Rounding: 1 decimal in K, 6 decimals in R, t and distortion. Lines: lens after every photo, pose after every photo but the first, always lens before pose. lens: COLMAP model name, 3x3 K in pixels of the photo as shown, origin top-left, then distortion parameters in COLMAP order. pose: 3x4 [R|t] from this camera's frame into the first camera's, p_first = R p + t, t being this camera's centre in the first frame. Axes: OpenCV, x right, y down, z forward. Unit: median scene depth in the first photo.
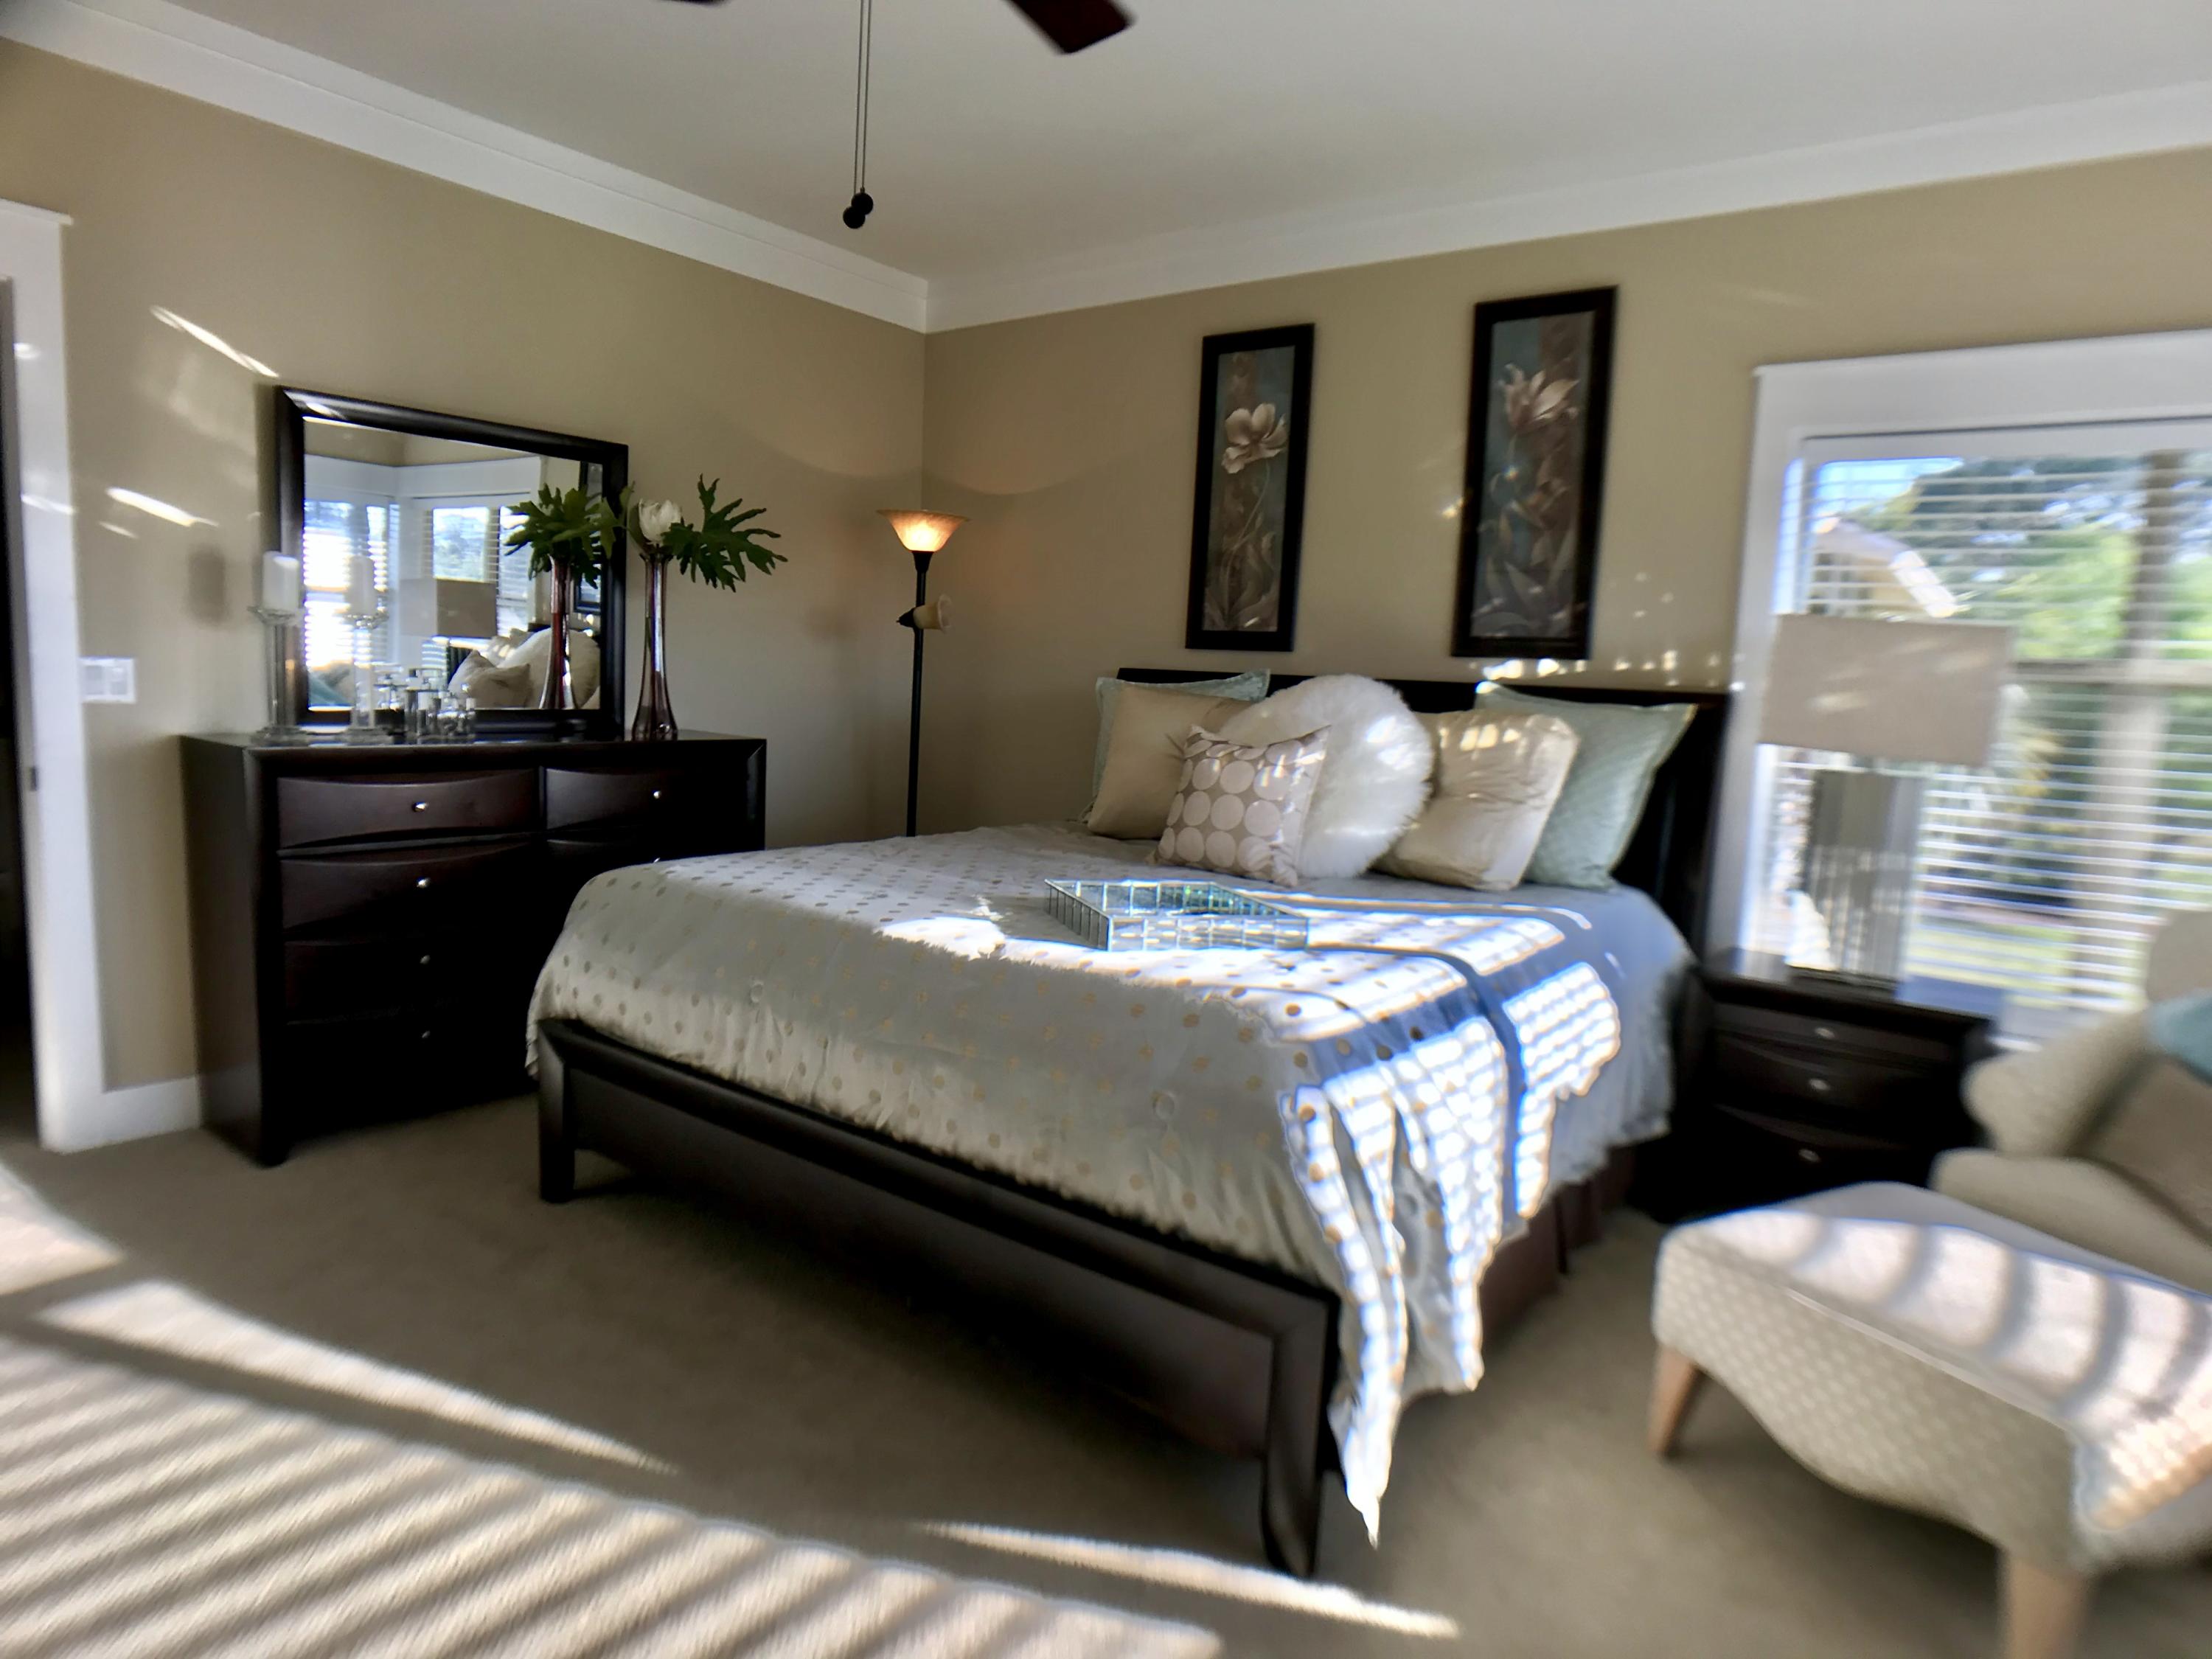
lens RADIAL K [[1356.8, 0, 1096.4], [0, 1356.8, 848.7], [0, 0, 1]] dist [-0.027902, -0.001744]
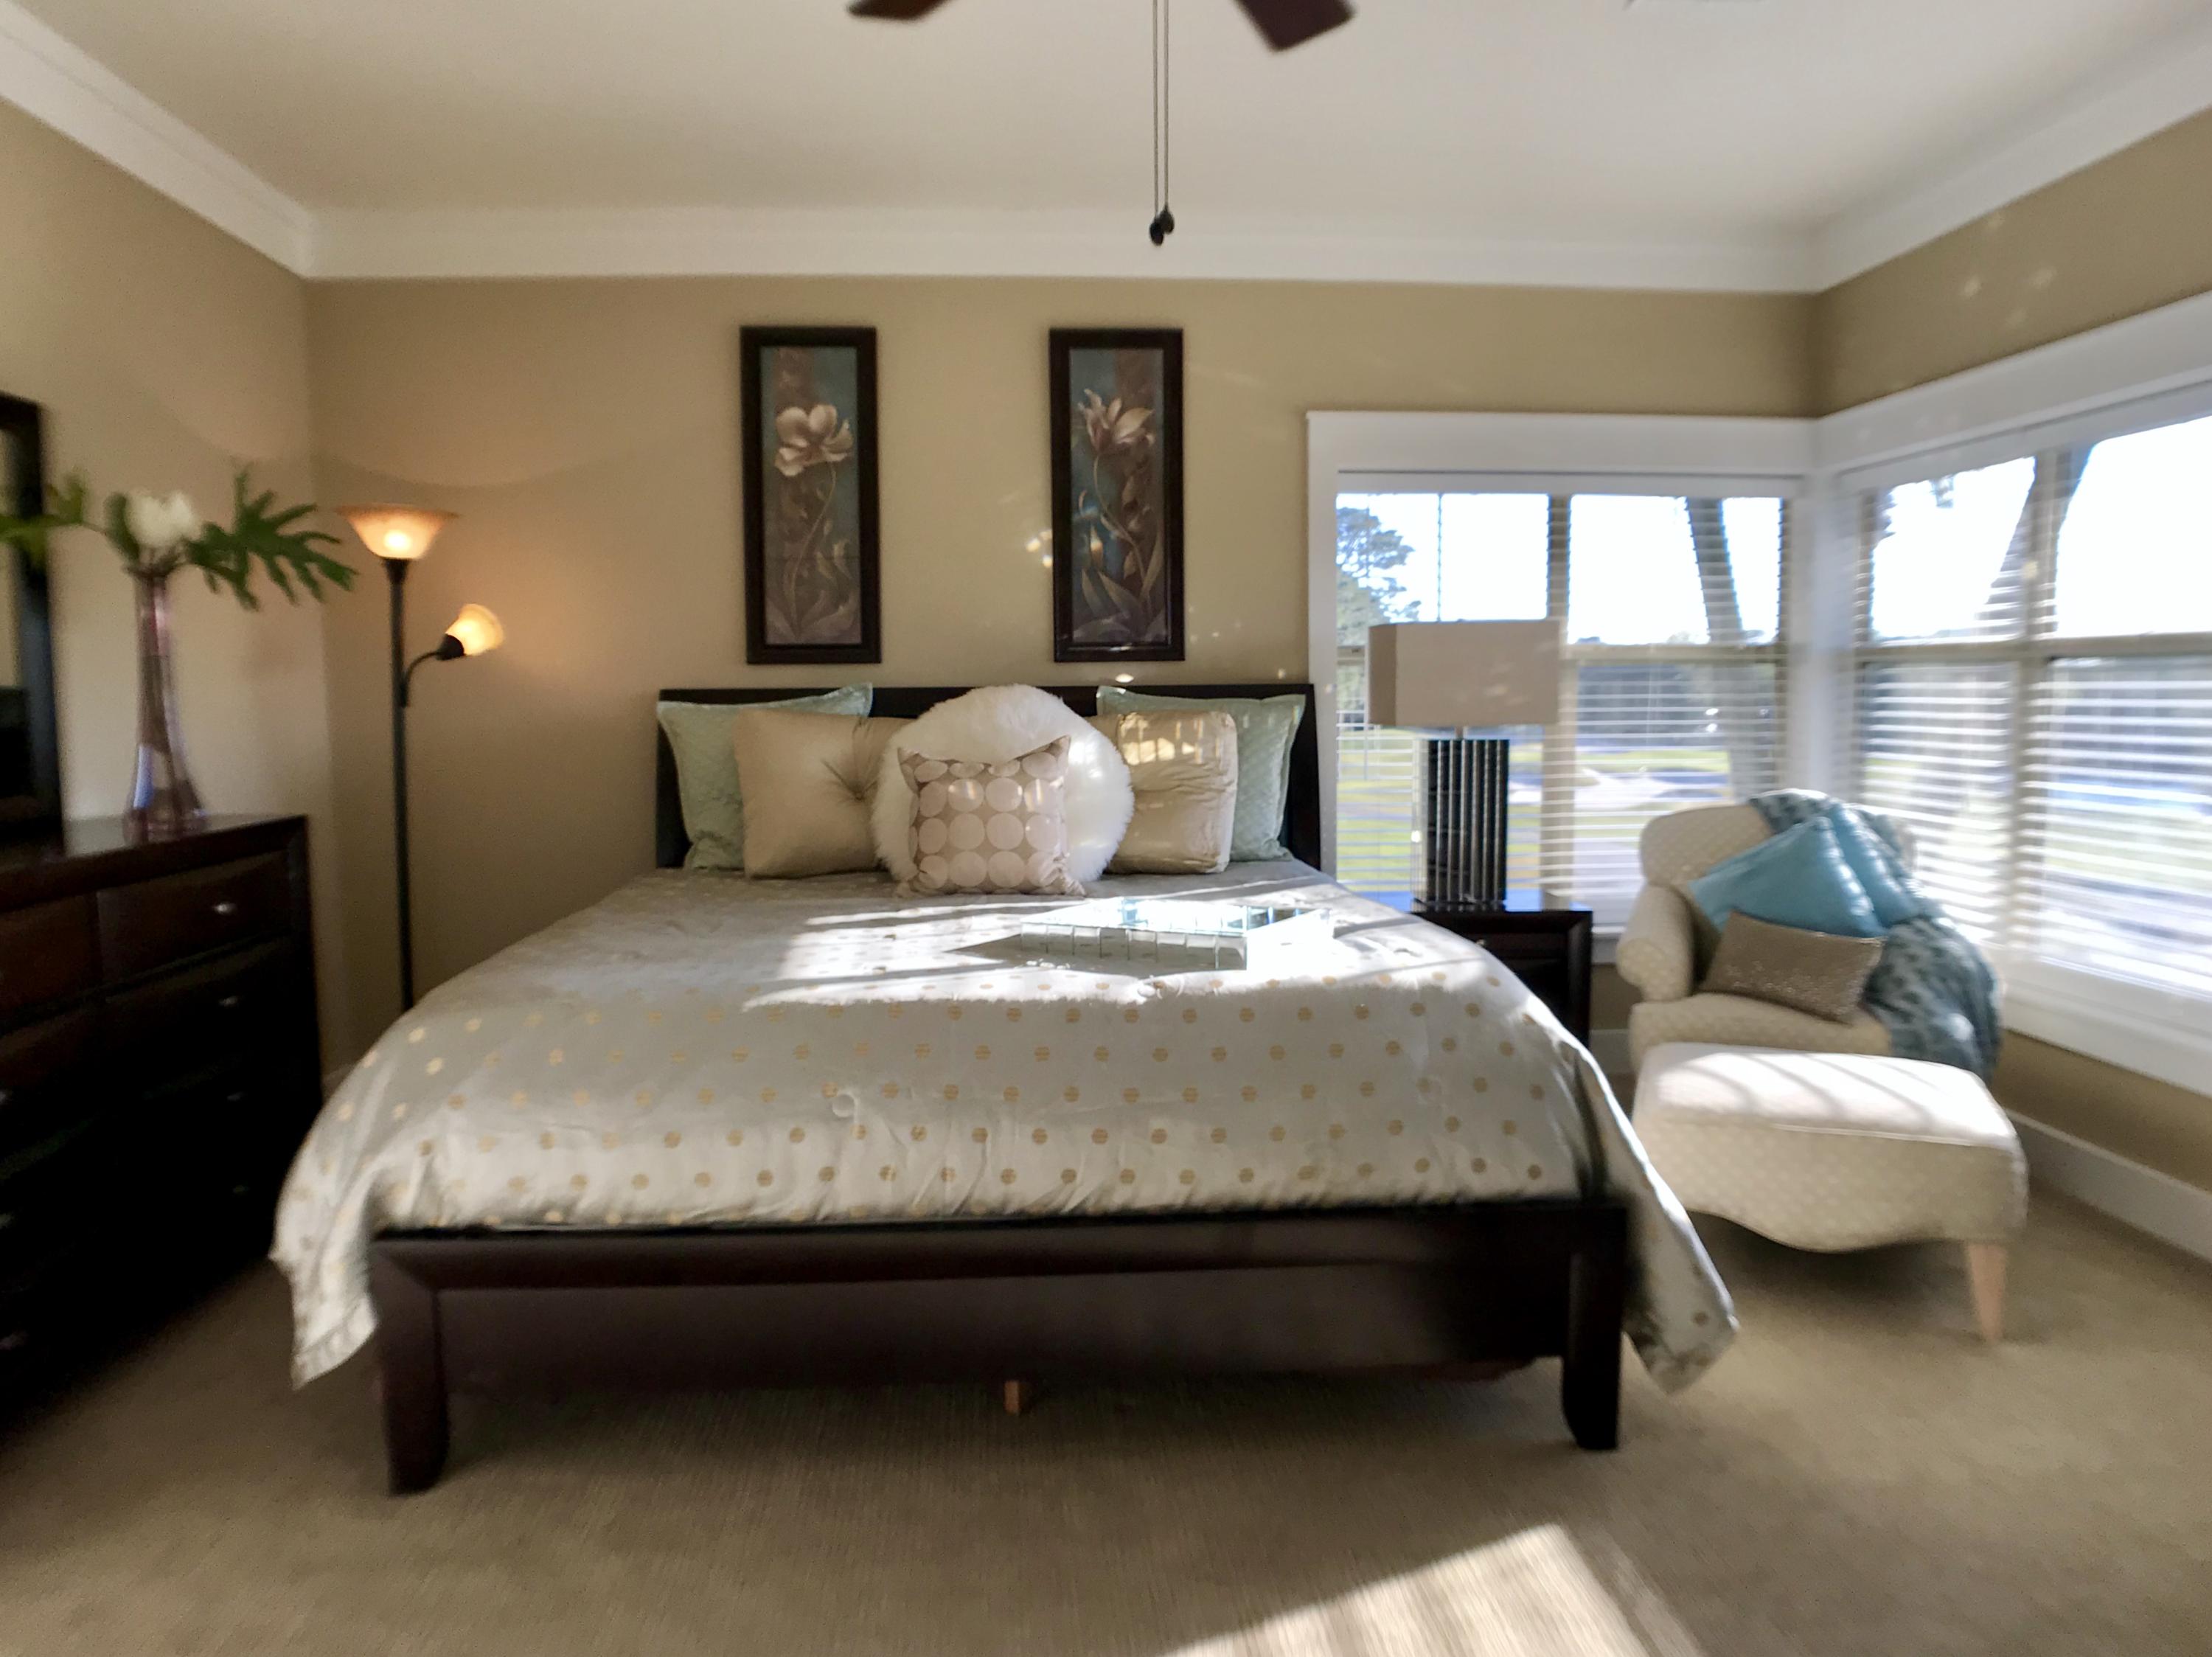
lens RADIAL K [[1415.1, 0, 1106.0], [0, 1415.1, 828.5], [0, 0, 1]] dist [-0.030453, -0.001244]
pose [[0.753960, -0.119292, 0.645998, -0.445467], [0.126392, 0.991343, 0.035549, -0.048935], [-0.644647, 0.054847, 0.762511, 0.147297]]
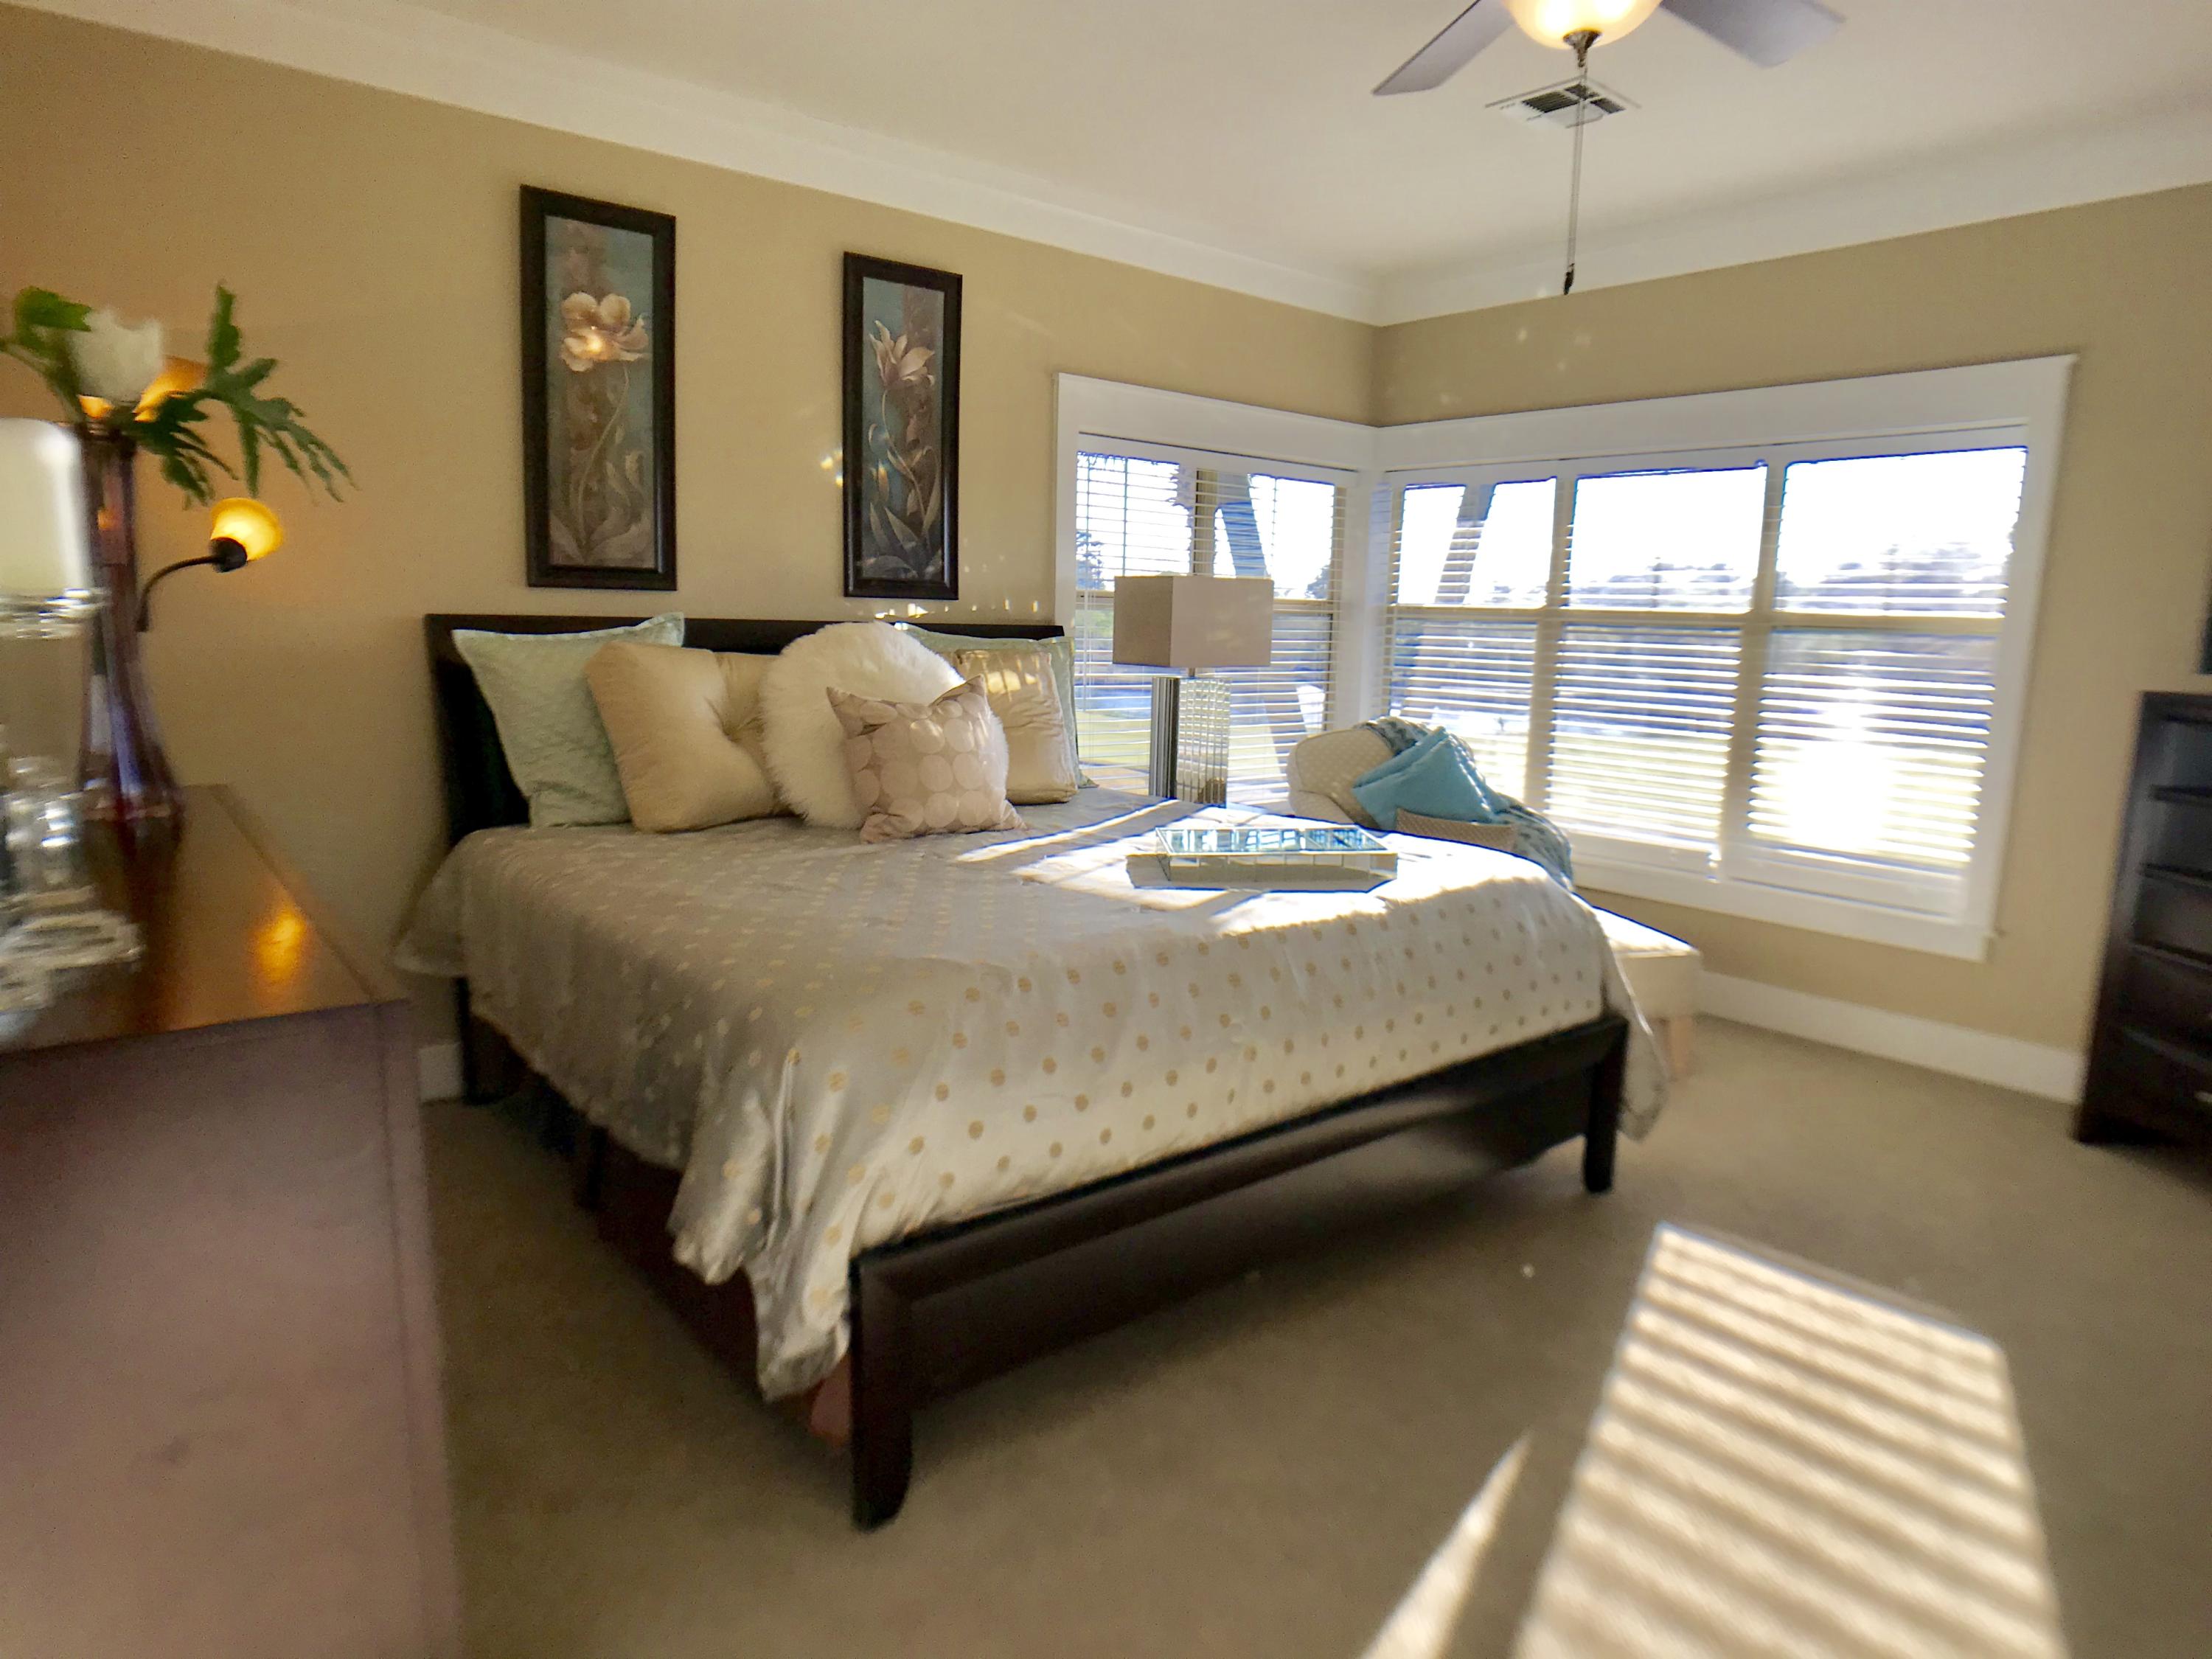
lens RADIAL K [[1356.8, 0, 1096.4], [0, 1356.8, 848.7], [0, 0, 1]] dist [-0.027902, -0.001744]
pose [[0.229889, -0.207620, 0.950813, -0.746091], [0.105212, 0.976555, 0.187803, -0.131237], [-0.967513, 0.056863, 0.246344, 0.582663]]
